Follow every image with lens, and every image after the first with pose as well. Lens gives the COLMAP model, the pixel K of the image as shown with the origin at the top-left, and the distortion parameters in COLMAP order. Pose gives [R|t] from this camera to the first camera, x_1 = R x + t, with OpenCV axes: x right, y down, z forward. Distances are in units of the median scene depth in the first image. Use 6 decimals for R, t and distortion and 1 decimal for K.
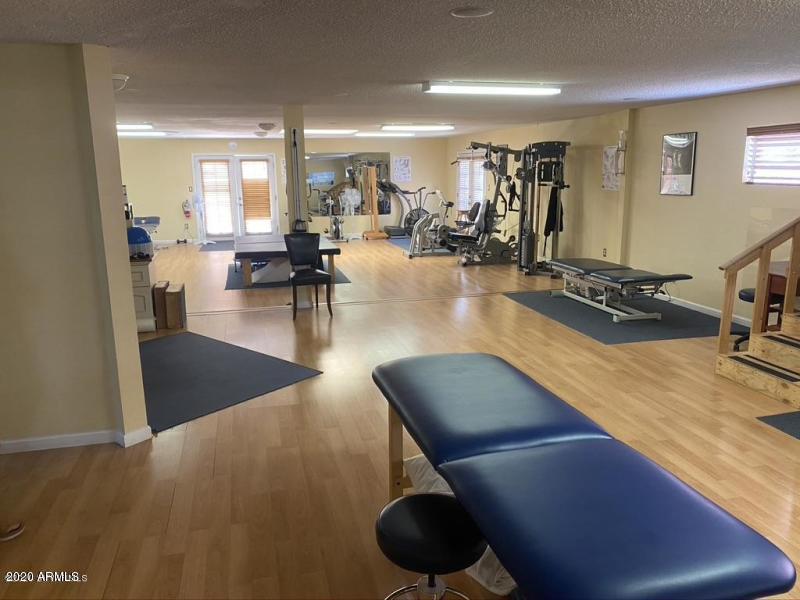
lens RADIAL K [[607.4, 0, 399.9], [0, 607.4, 287.4], [0, 0, 1]] dist [0.027905, -0.027845]
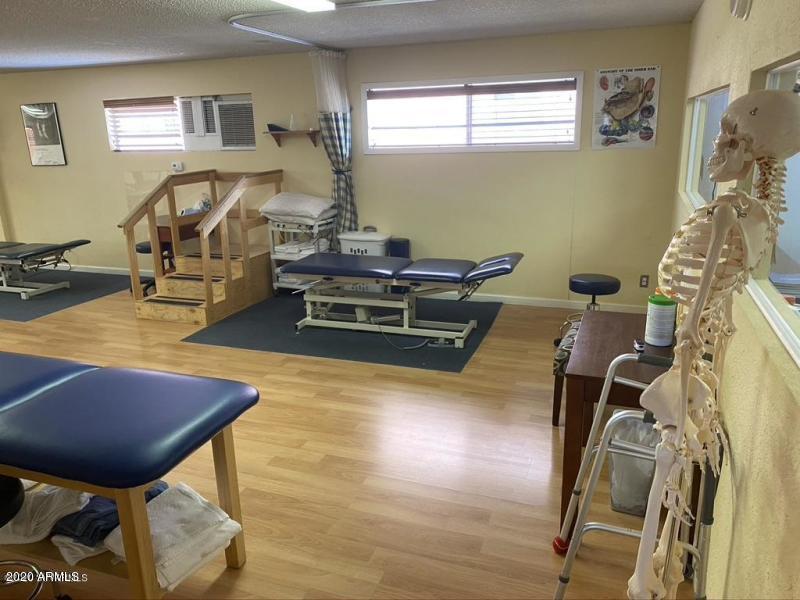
lens RADIAL K [[607.4, 0, 398.5], [0, 607.4, 301.0], [0, 0, 1]] dist [0.027905, -0.027845]
pose [[0.565115, -0.229715, 0.792386, -0.084454], [0.180649, 0.971601, 0.152835, 0.018306], [-0.804991, 0.056774, 0.590564, -0.058679]]
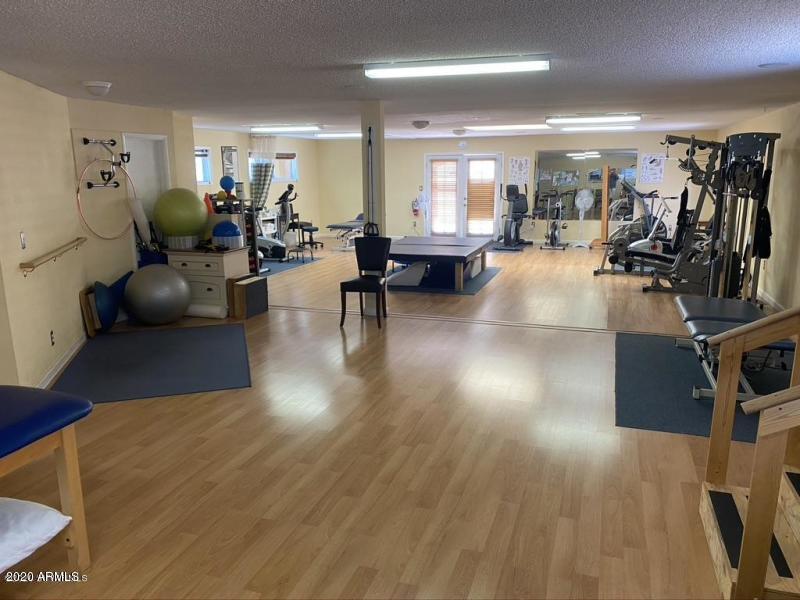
lens RADIAL K [[607.4, 0, 402.0], [0, 607.4, 297.9], [0, 0, 1]] dist [0.027905, -0.027845]
pose [[0.849057, 0.115333, -0.515558, 0.477008], [-0.105705, 0.993233, 0.048108, -0.058893], [0.517618, 0.013651, 0.855503, 0.276572]]
